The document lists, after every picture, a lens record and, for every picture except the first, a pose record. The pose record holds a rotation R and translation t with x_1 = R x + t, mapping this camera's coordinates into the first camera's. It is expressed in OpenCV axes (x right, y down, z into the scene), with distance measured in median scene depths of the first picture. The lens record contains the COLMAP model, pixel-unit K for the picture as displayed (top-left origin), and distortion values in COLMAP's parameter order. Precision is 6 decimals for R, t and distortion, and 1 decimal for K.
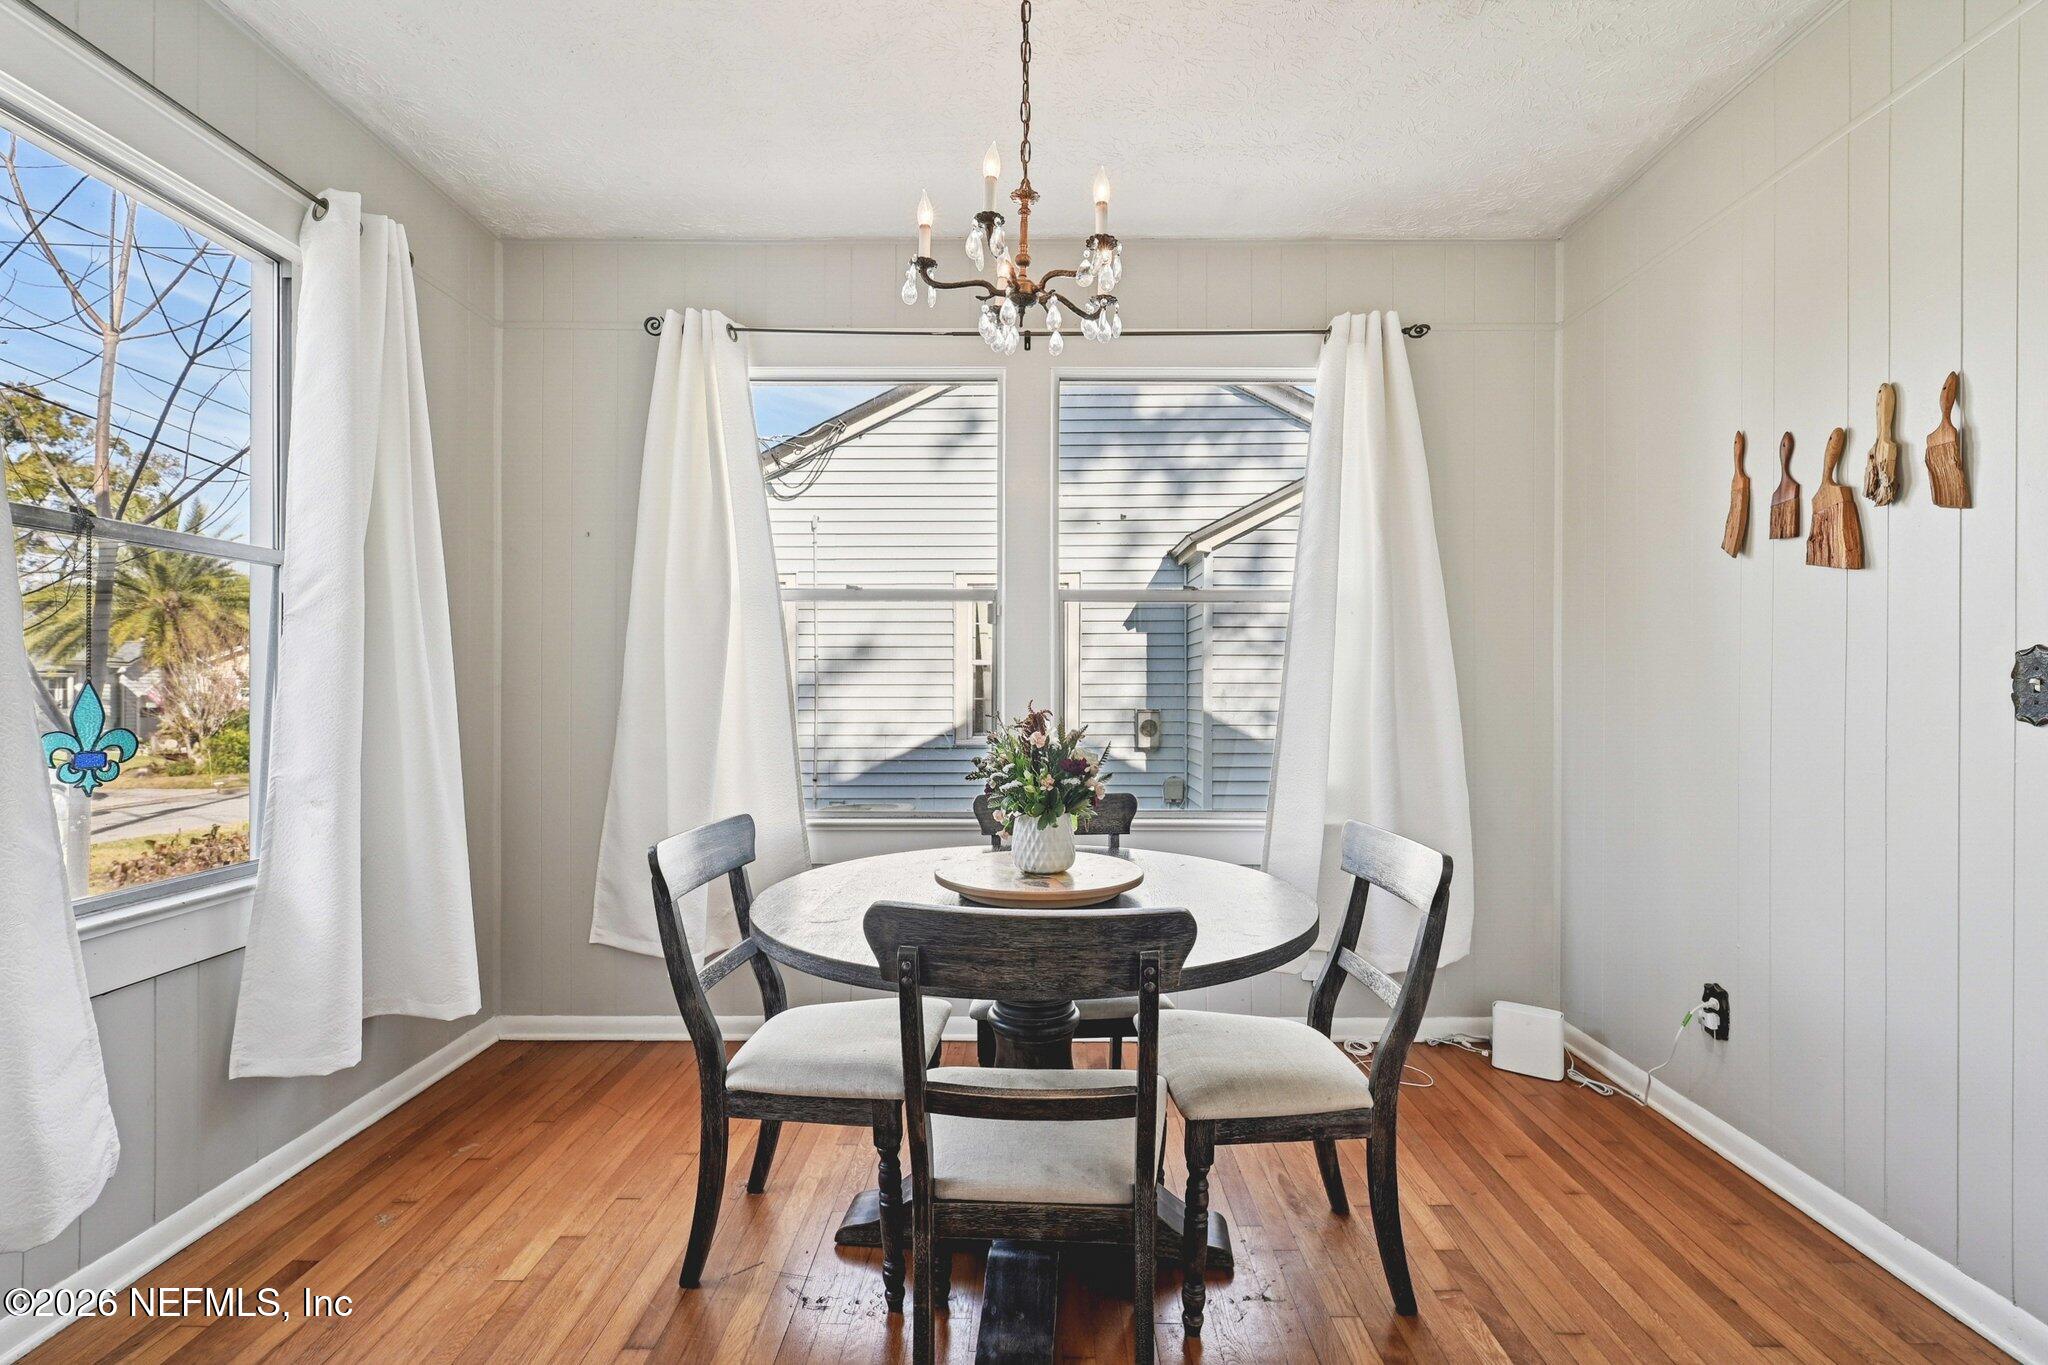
lens RADIAL K [[922.9, 0, 1027.7], [0, 922.9, 683.9], [0, 0, 1]] dist [-0.002911, -0.002266]
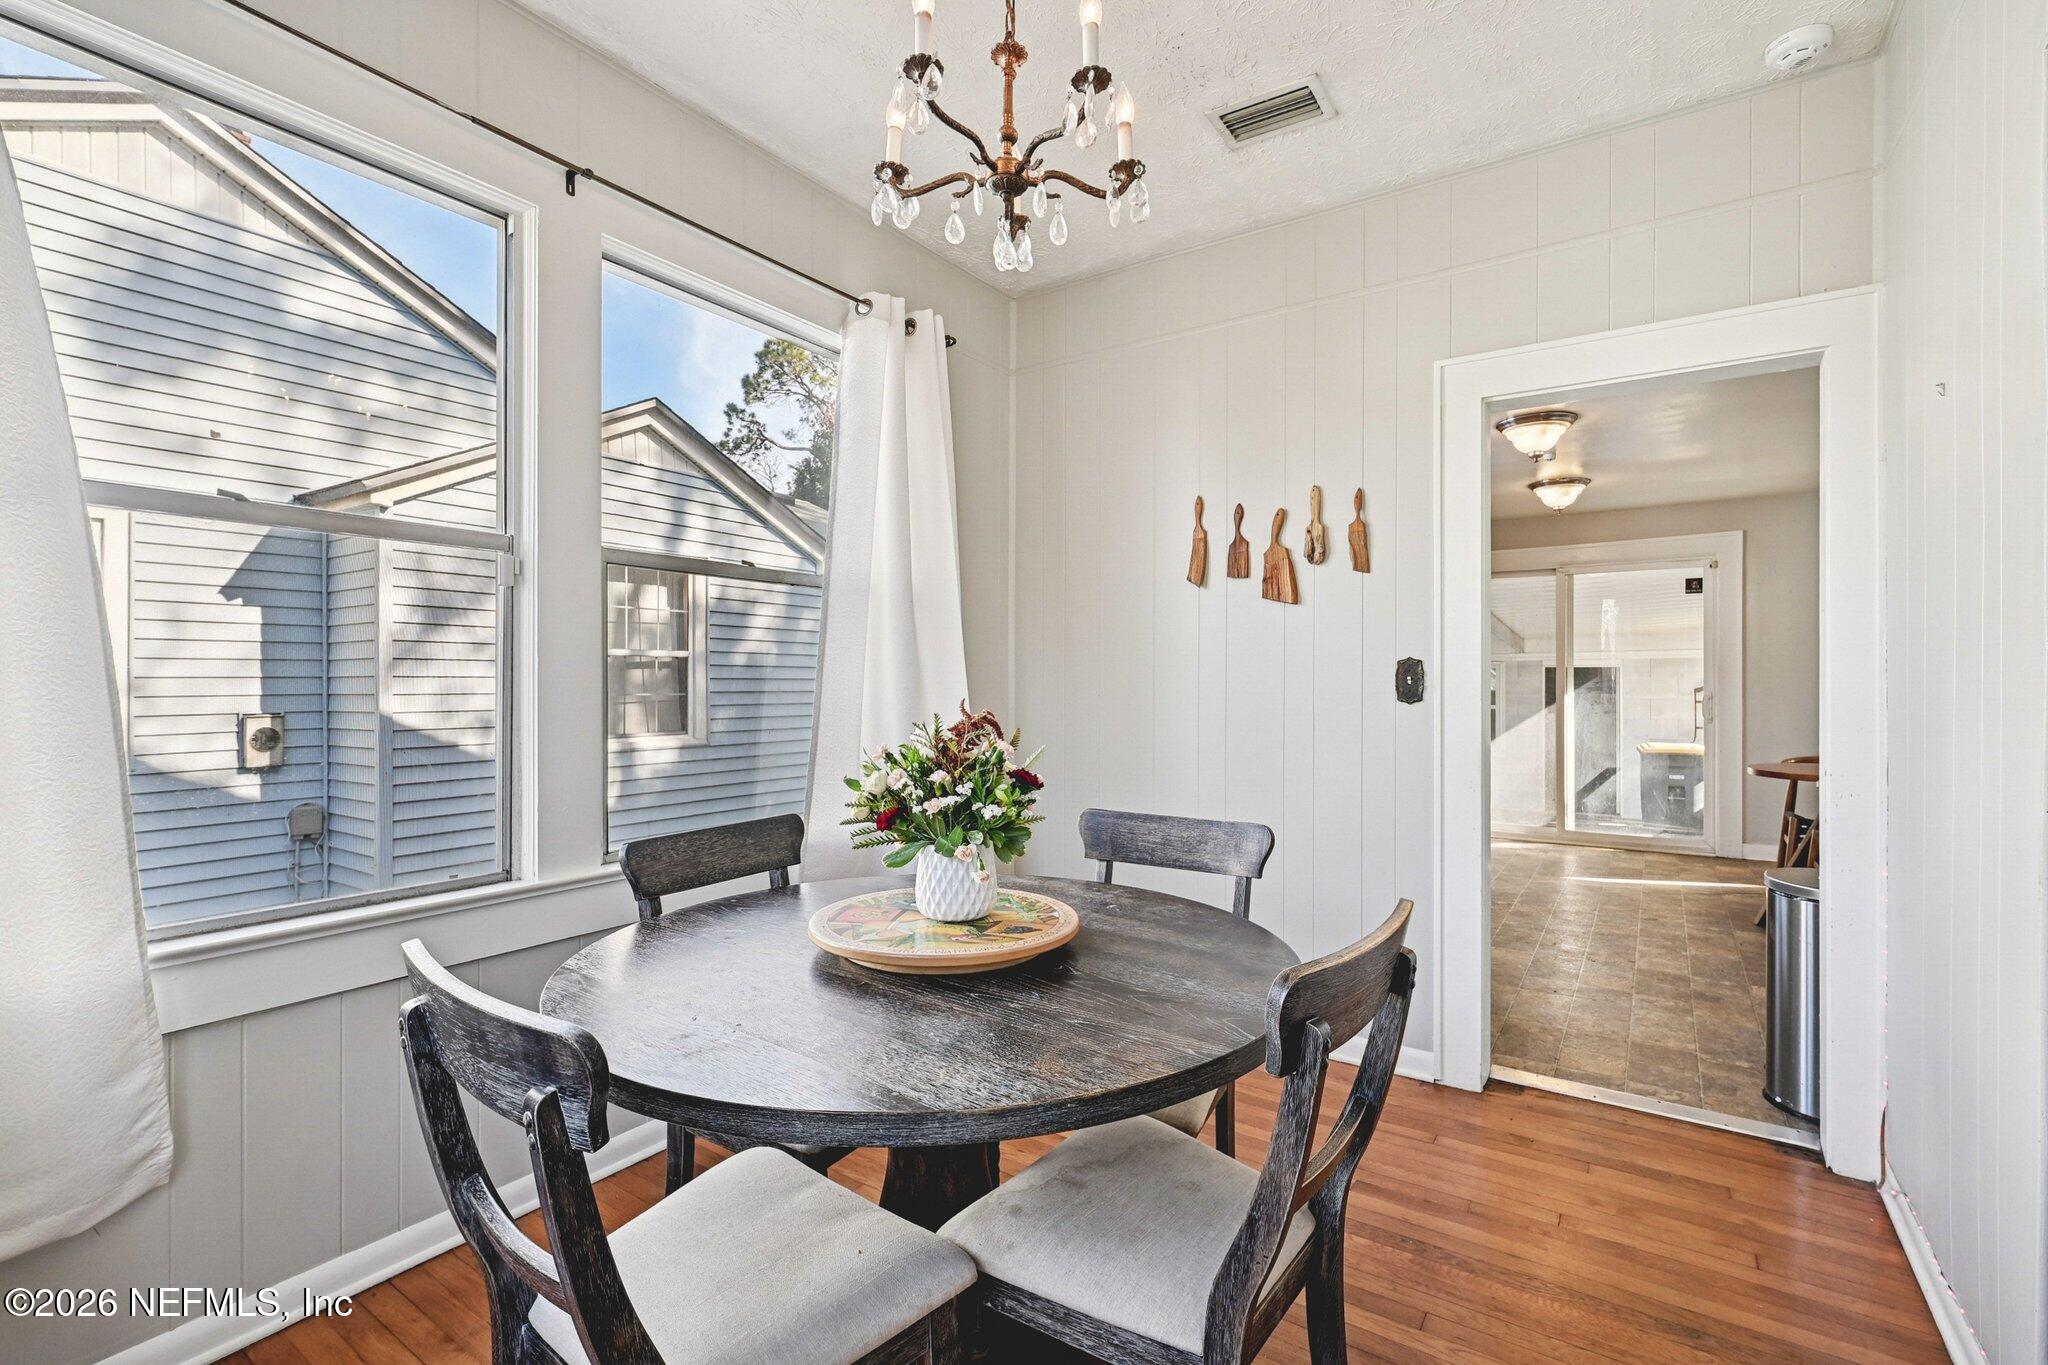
lens RADIAL K [[922.9, 0, 1026.6], [0, 922.9, 689.3], [0, 0, 1]] dist [-0.002911, -0.002266]
pose [[0.551547, -0.008792, 0.834098, -0.454021], [-0.001635, 0.999931, 0.011621, -0.000350], [-0.834142, -0.007773, 0.551494, 0.387281]]
